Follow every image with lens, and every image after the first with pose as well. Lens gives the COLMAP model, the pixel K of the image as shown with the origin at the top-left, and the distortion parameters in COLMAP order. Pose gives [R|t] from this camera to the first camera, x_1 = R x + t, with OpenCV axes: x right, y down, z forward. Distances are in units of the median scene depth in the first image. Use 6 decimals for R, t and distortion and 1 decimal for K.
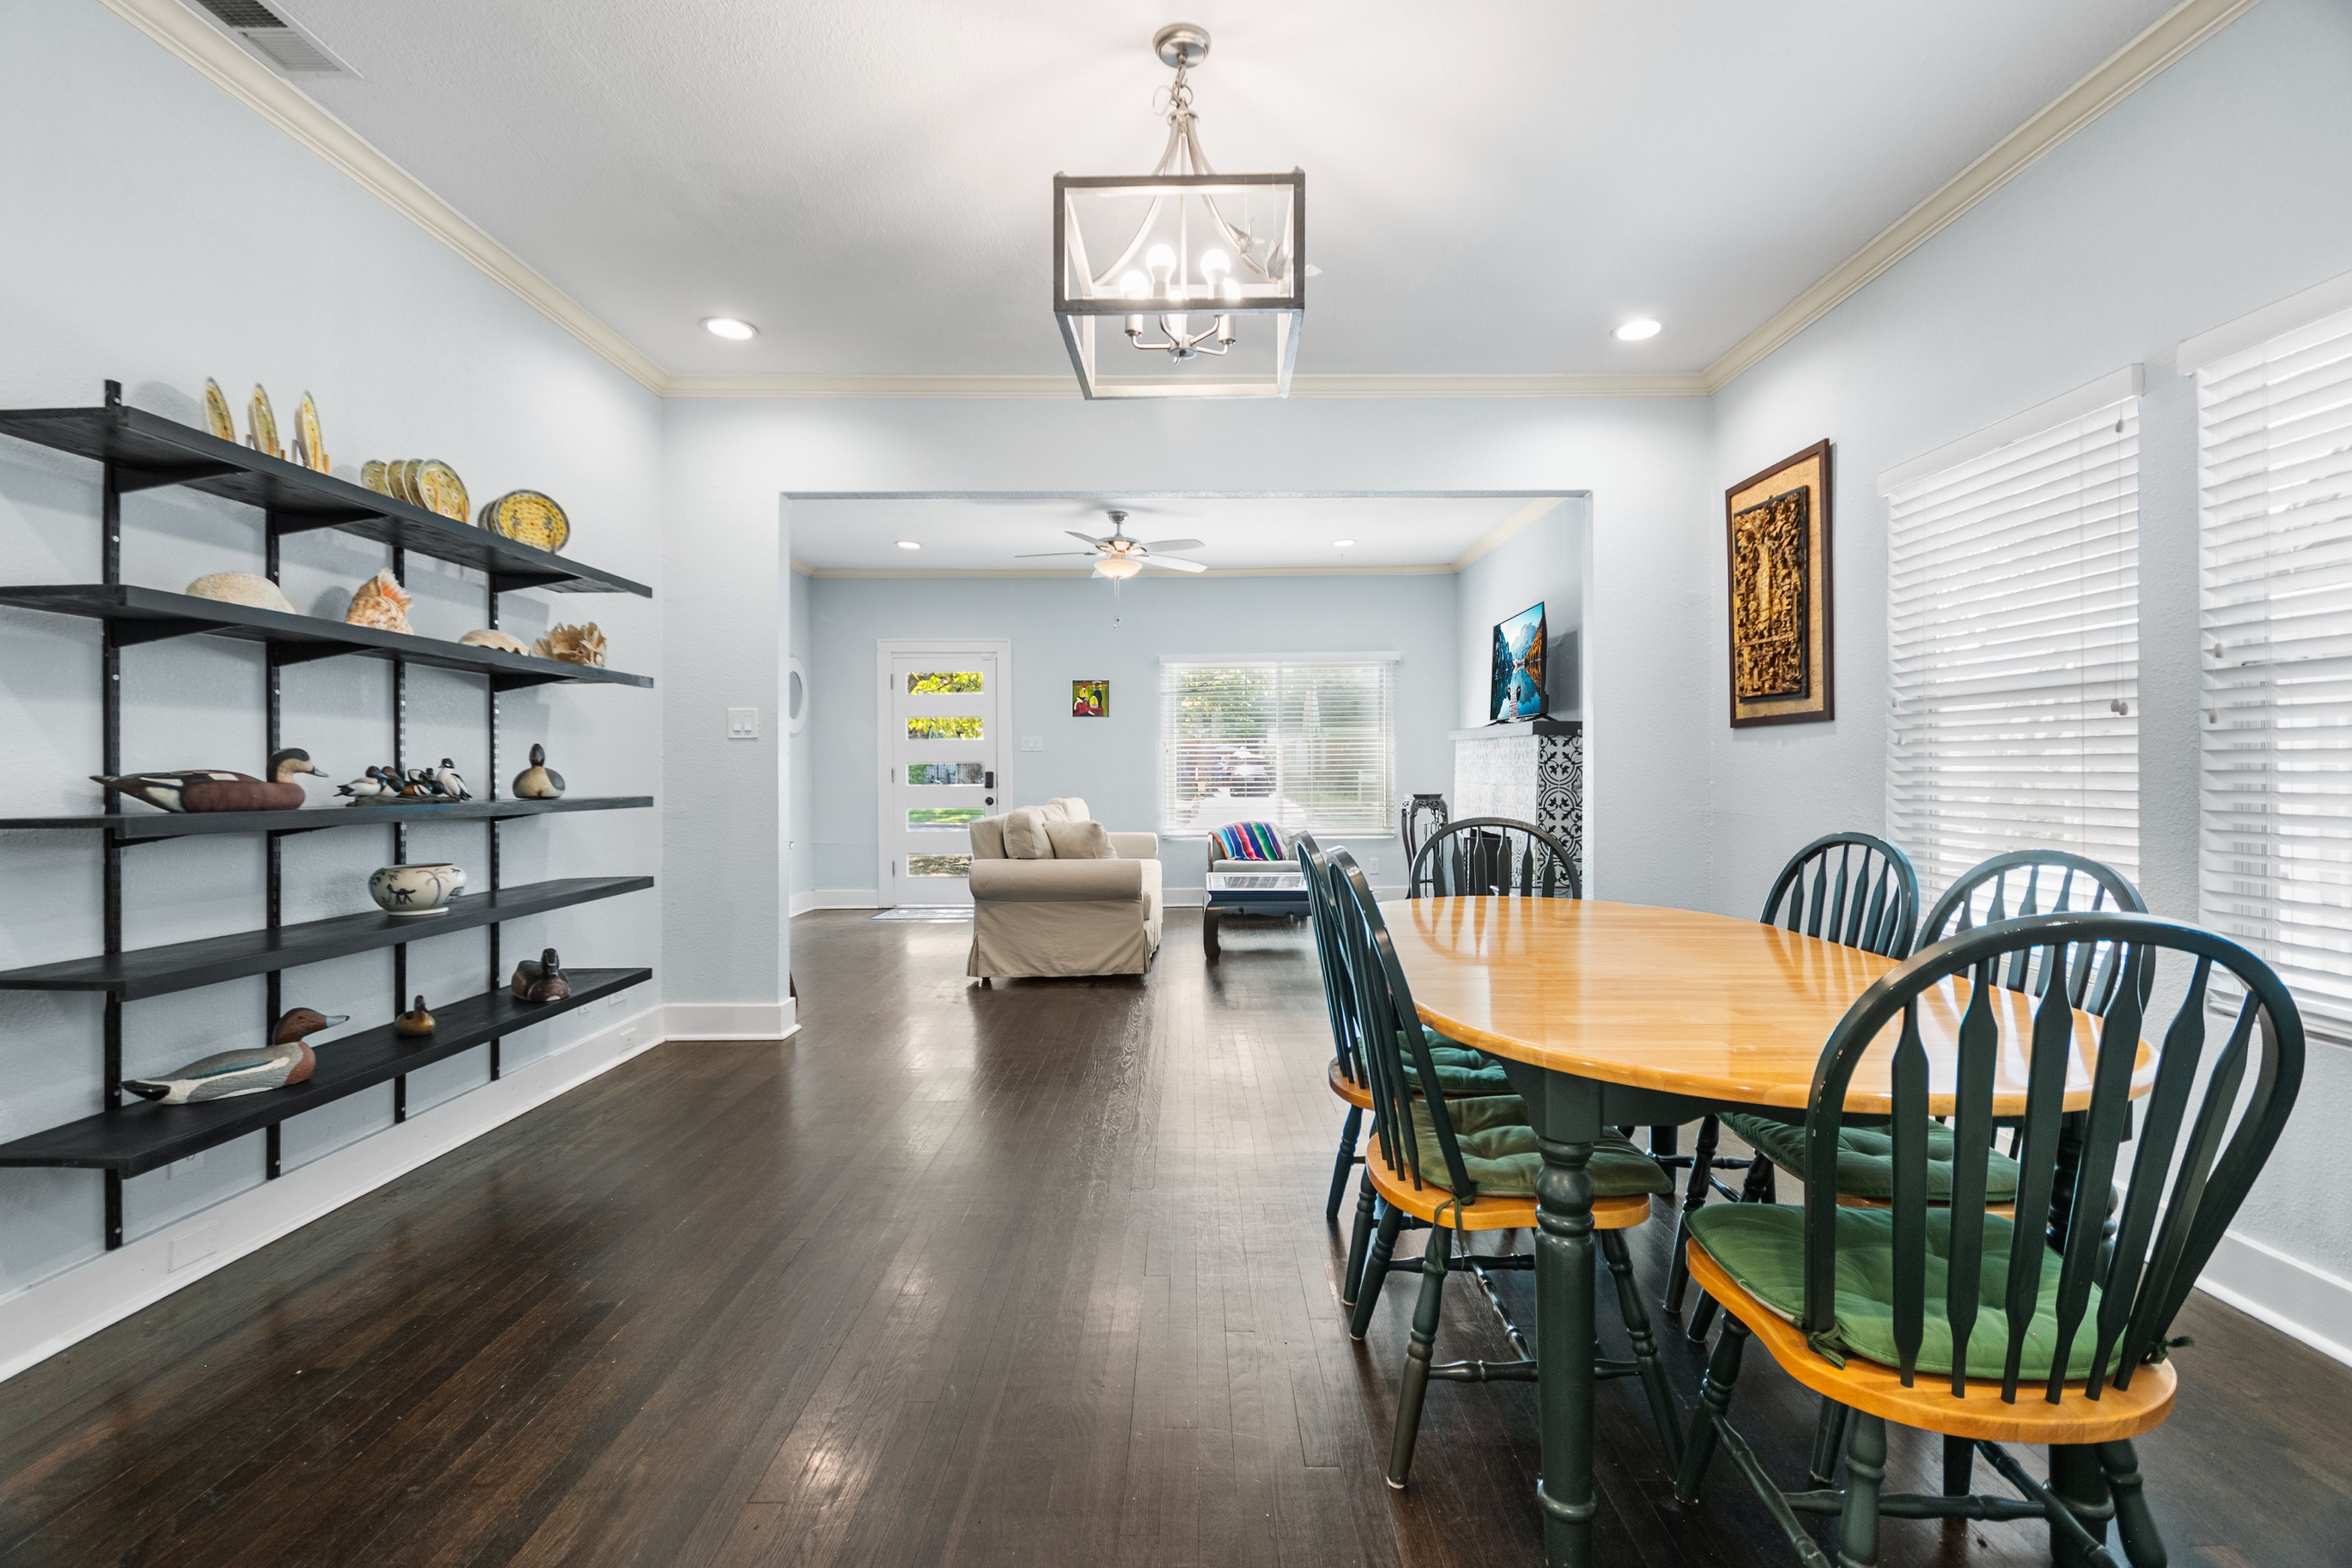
lens RADIAL K [[1042.8, 0, 1186.0], [0, 1042.8, 779.3], [0, 0, 1]] dist [-0.000602, -0.006084]
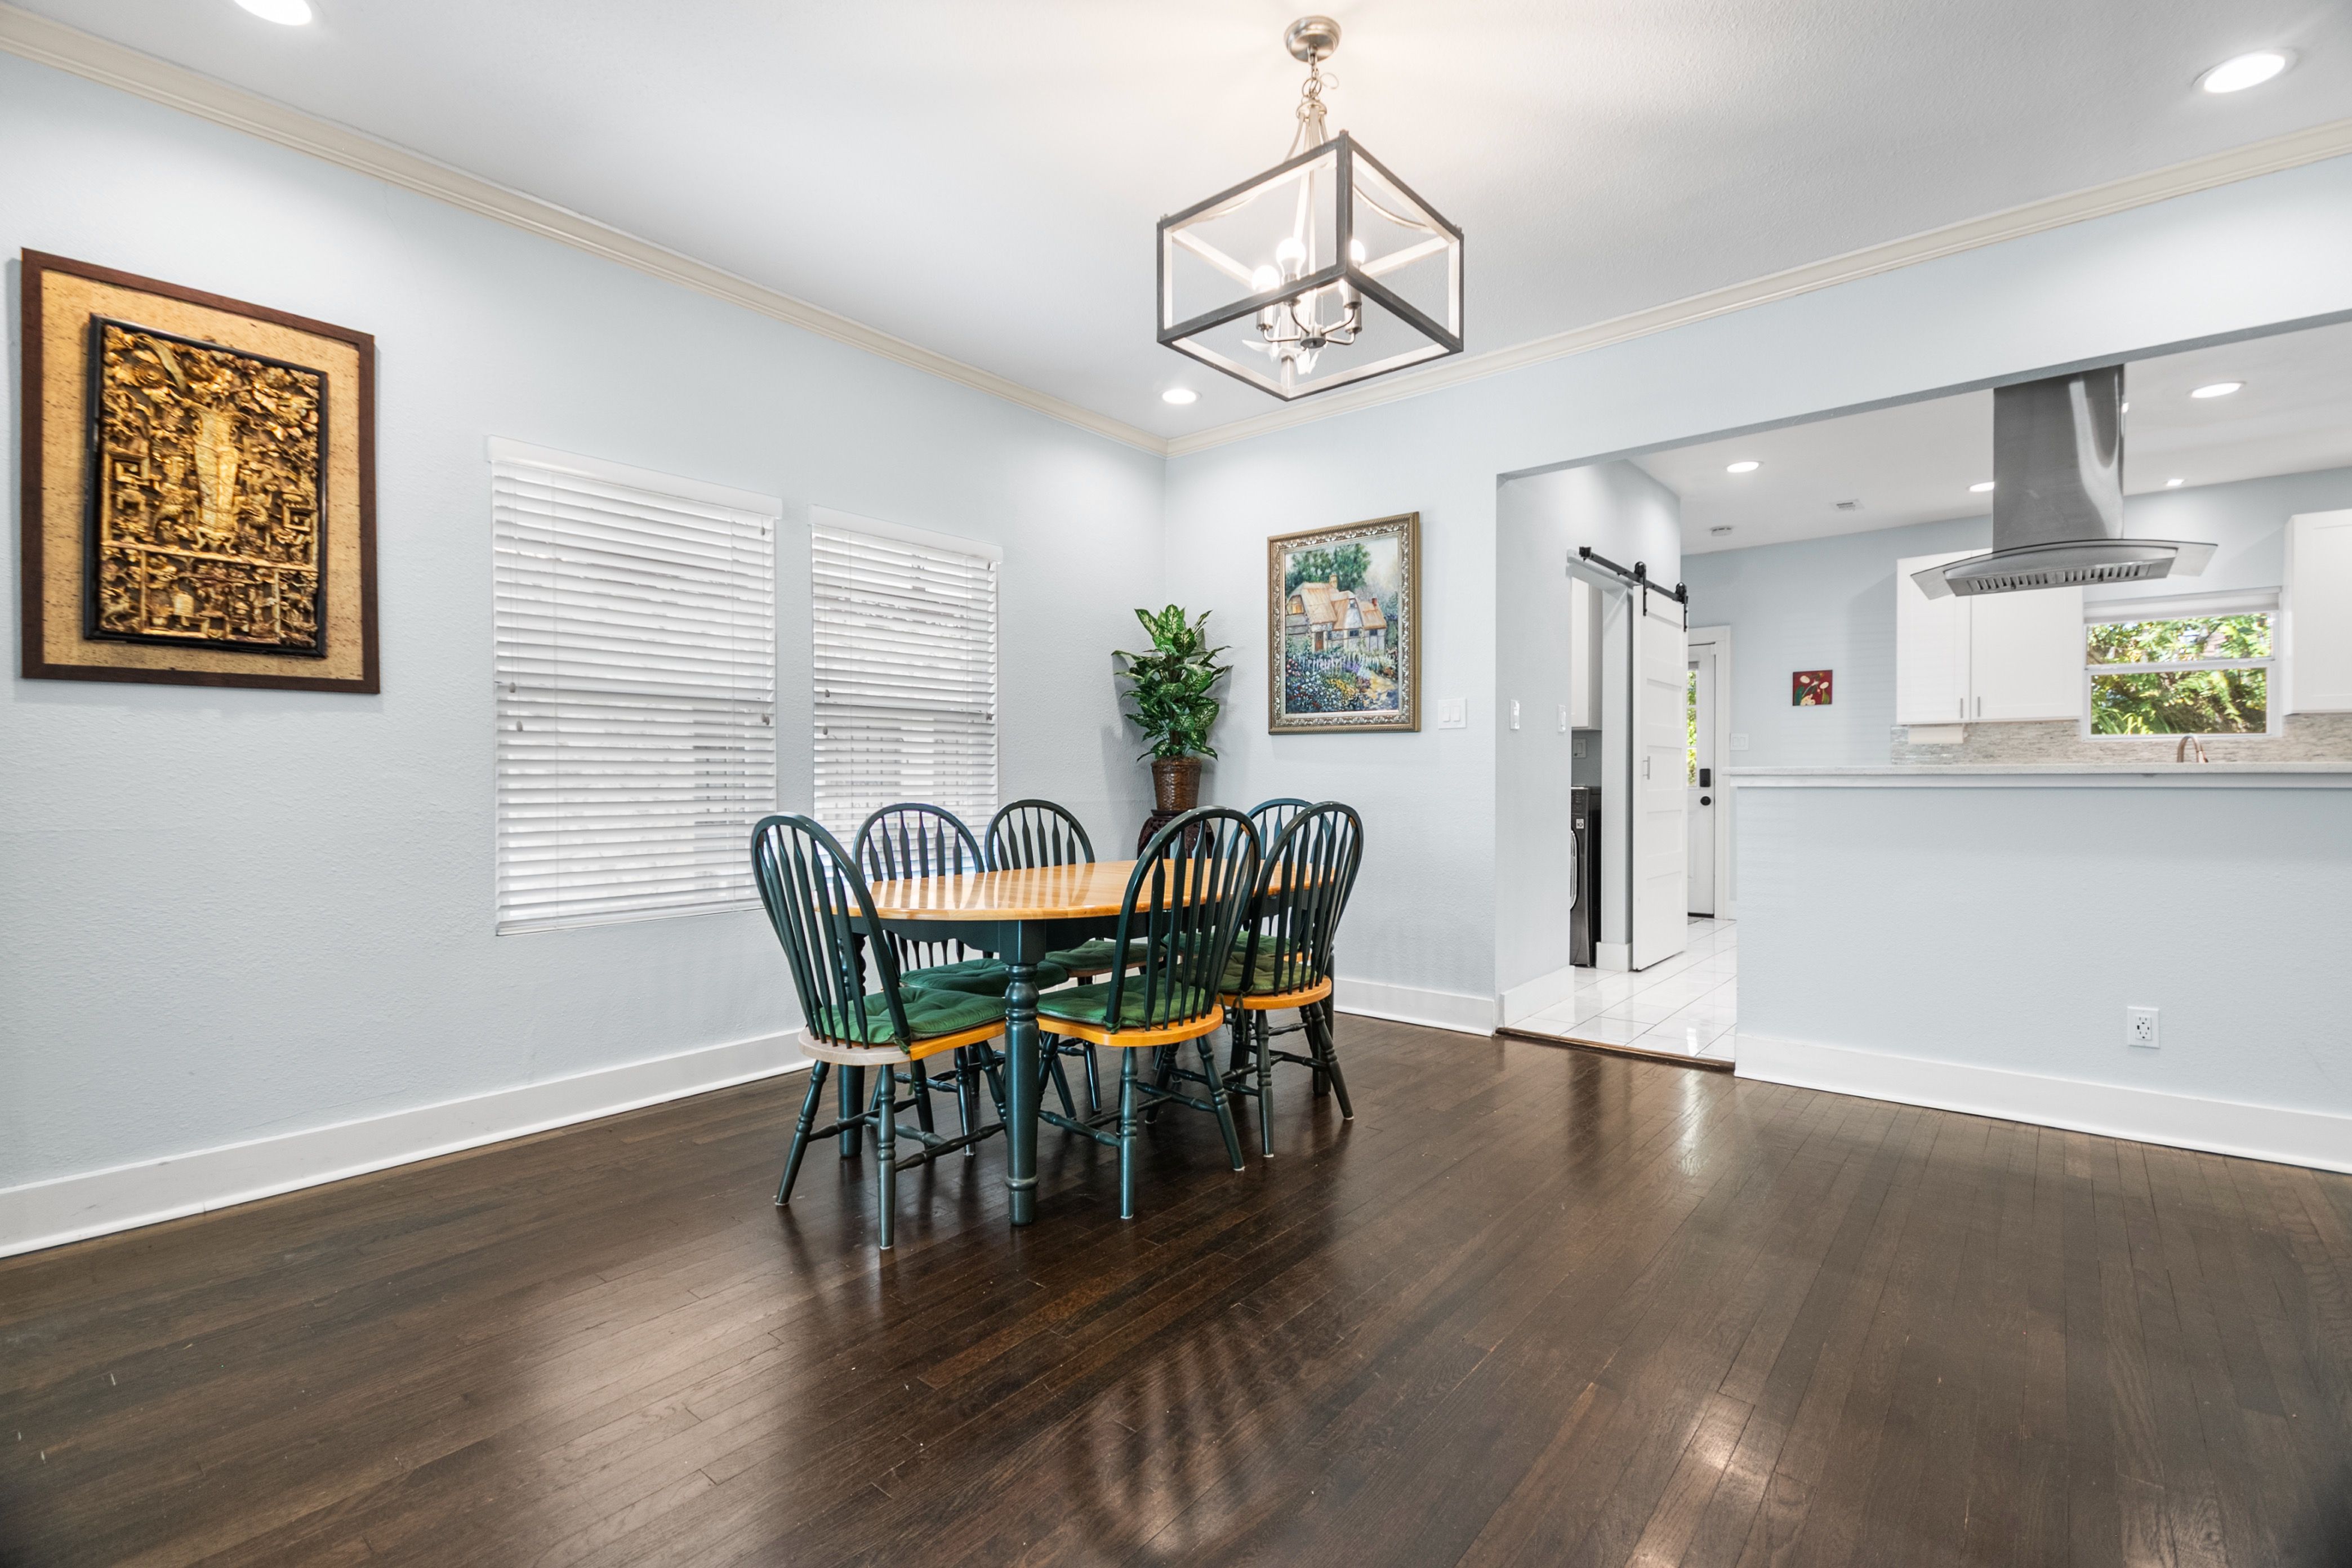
lens RADIAL K [[1044.5, 0, 1176.0], [0, 1044.5, 784.0], [0, 0, 1]] dist [-0.001070, -0.000660]
pose [[-0.769631, -0.000518, 0.638488, -0.224680], [0.010193, 0.999862, 0.013097, 0.005532], [-0.638407, 0.016588, -0.769520, 0.760856]]
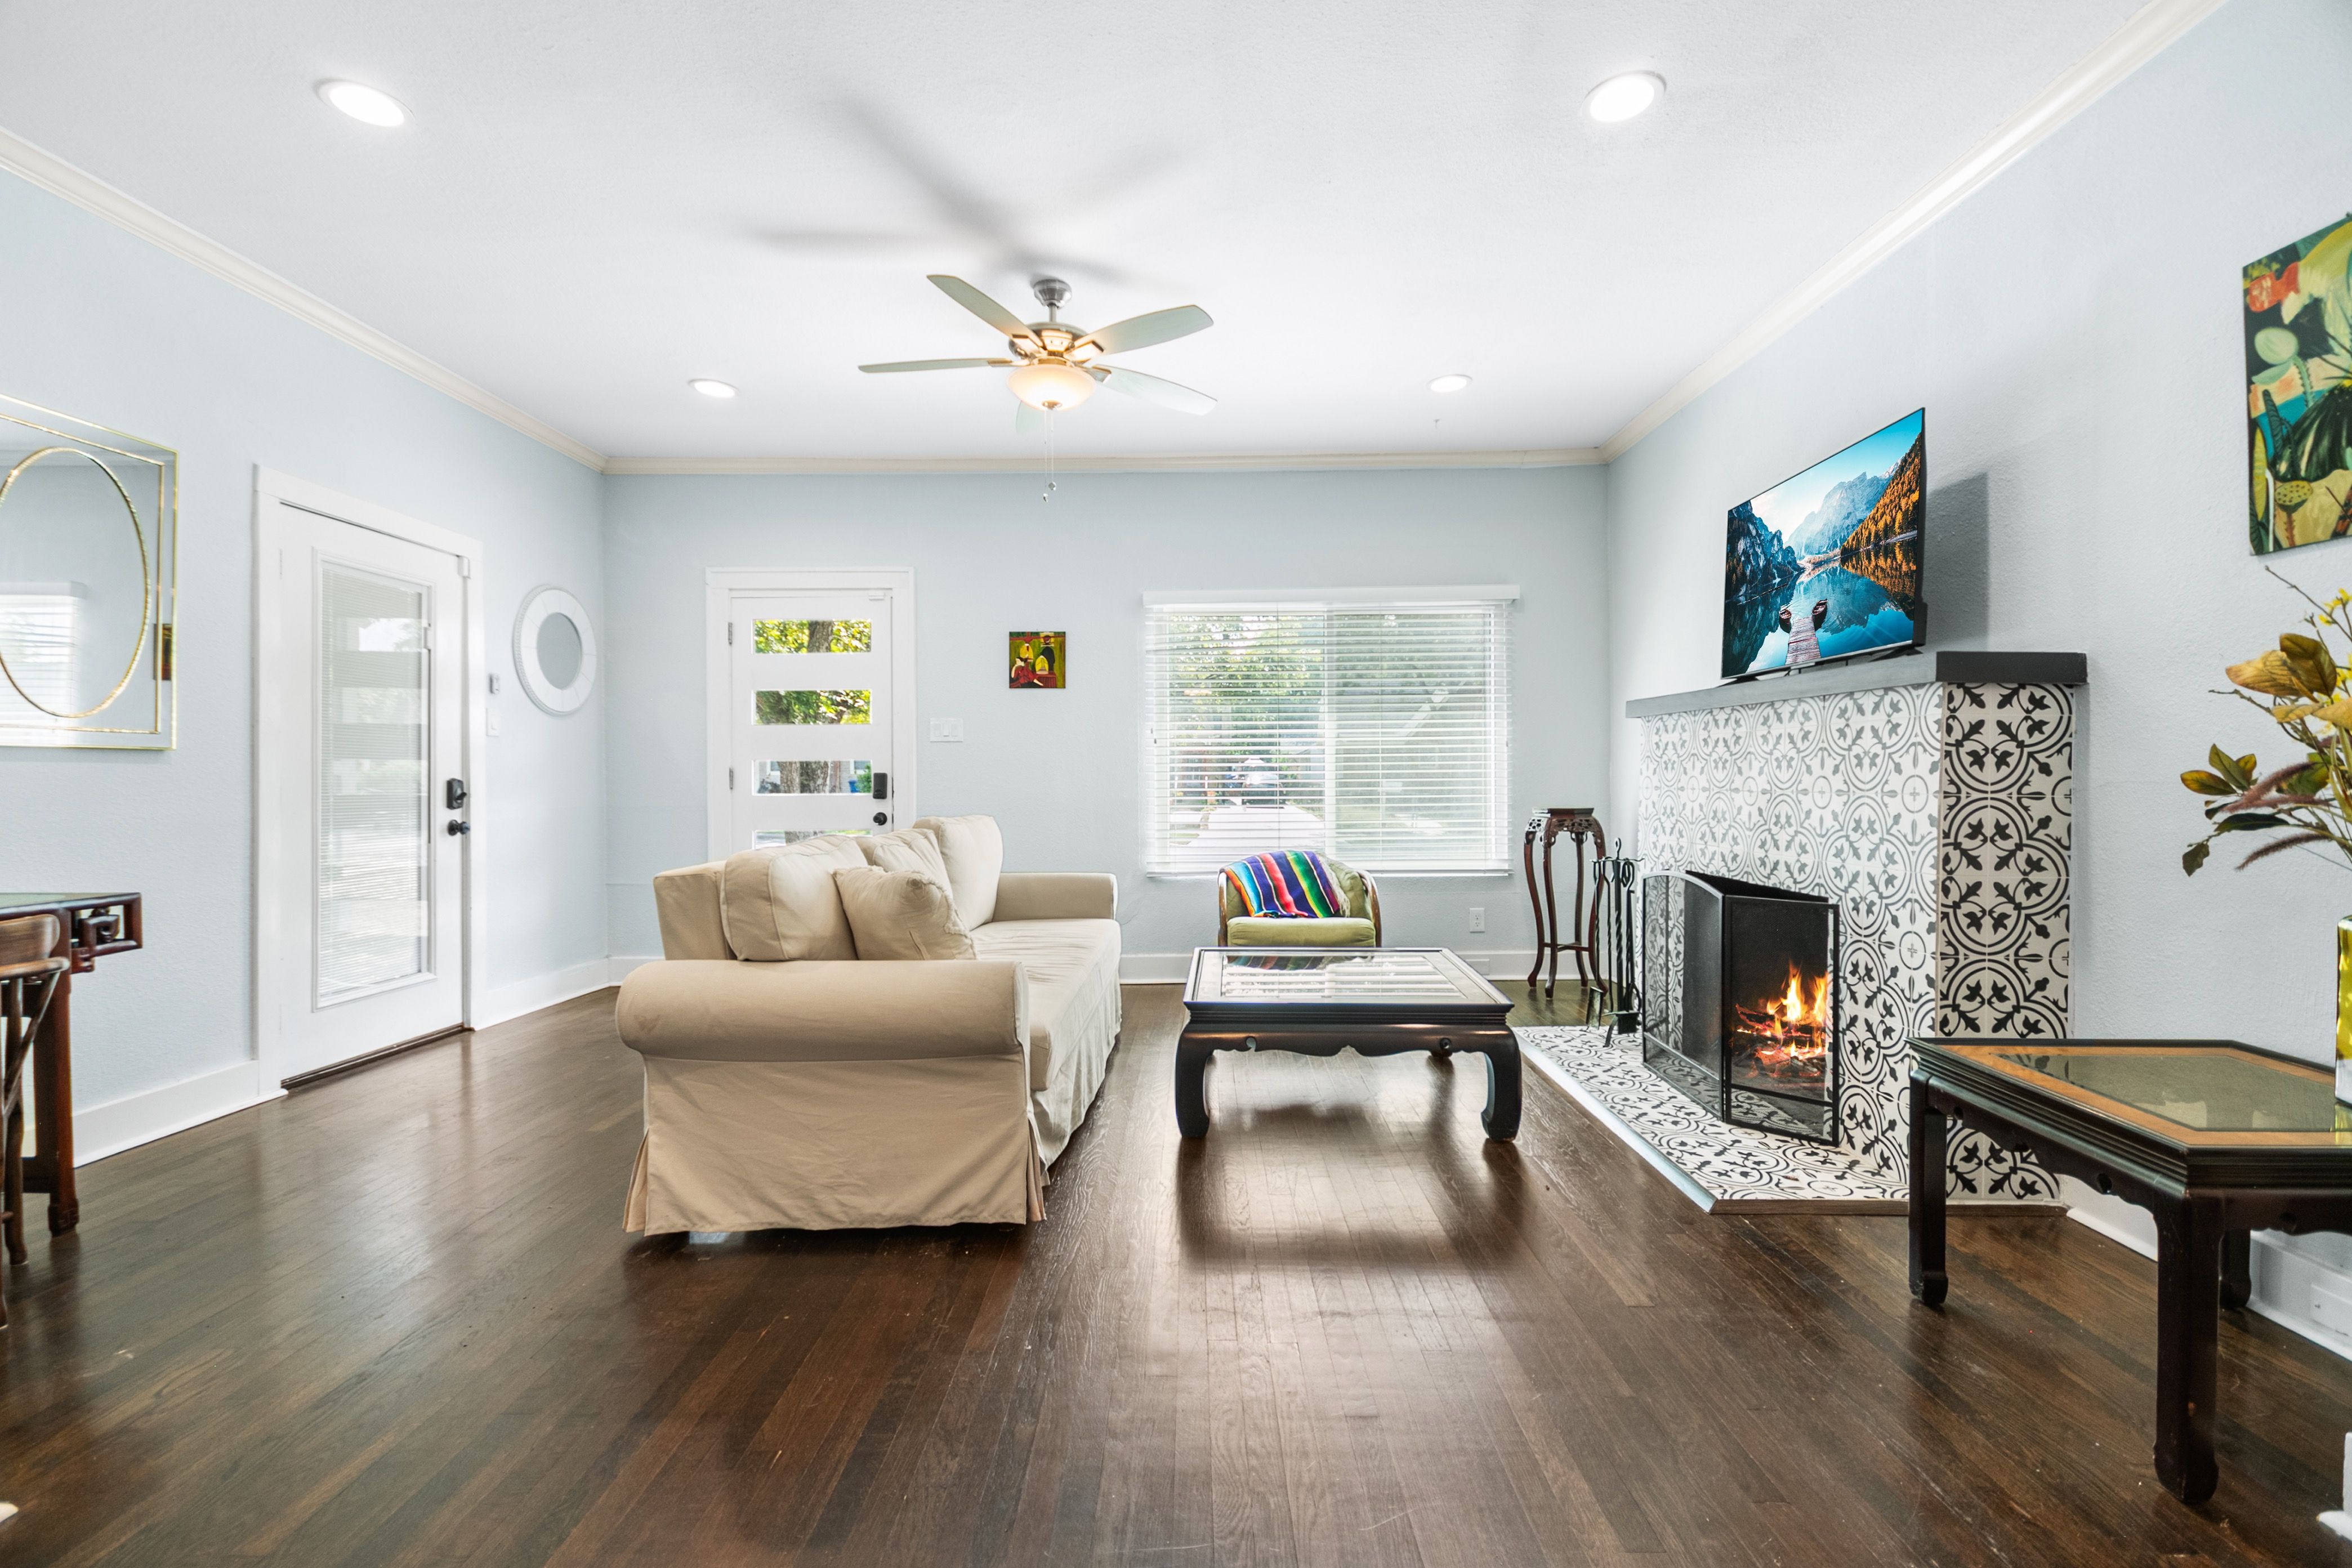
lens RADIAL K [[1042.8, 0, 1186.0], [0, 1042.8, 779.3], [0, 0, 1]] dist [-0.000602, -0.006084]
pose [[0.999957, -0.000487, -0.009219, 0.010092], [0.000402, 0.999958, -0.009160, 0.003581], [0.009223, 0.009156, 0.999916, 0.535342]]
